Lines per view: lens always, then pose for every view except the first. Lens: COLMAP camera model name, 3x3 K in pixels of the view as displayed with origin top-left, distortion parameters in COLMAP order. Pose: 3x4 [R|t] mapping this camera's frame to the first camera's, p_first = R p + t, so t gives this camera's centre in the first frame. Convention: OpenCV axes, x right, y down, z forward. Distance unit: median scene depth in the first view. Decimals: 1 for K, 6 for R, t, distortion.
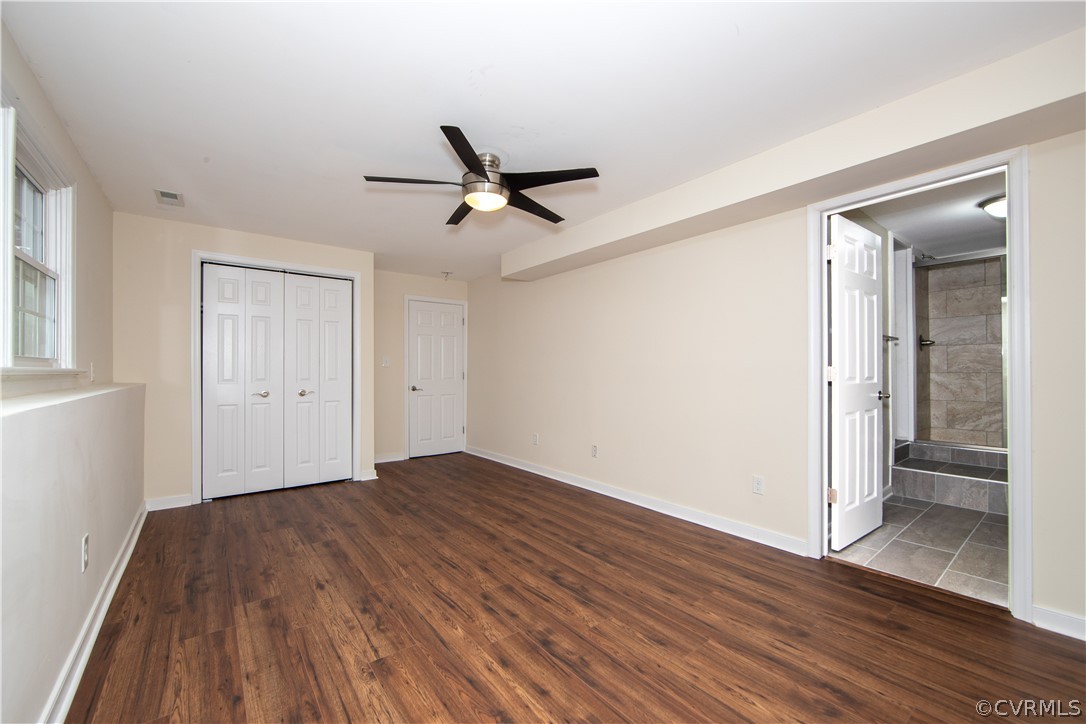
lens RADIAL K [[433.9, 0, 539.9], [0, 433.9, 366.9], [0, 0, 1]] dist [-0.003857, -0.000289]
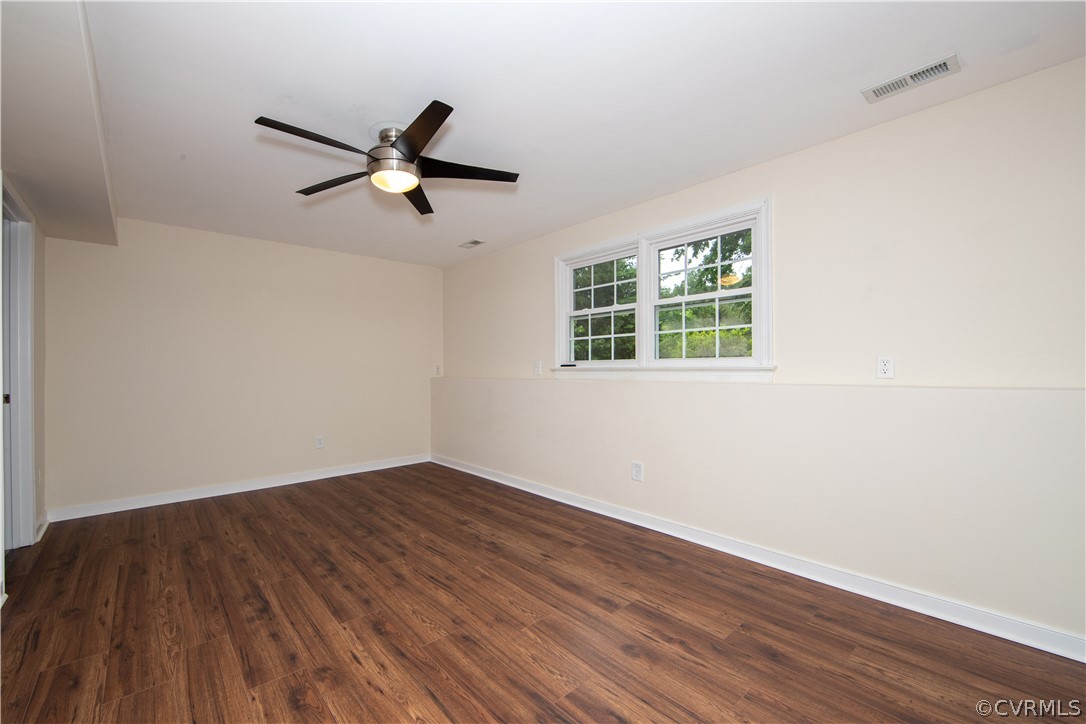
lens RADIAL K [[433.9, 0, 539.9], [0, 433.9, 366.9], [0, 0, 1]] dist [-0.003857, -0.000289]
pose [[-0.994263, 0.006826, -0.106749, -0.353549], [0.008481, 0.999851, -0.015056, 0.013100], [0.106631, -0.015875, -0.994172, 2.085140]]
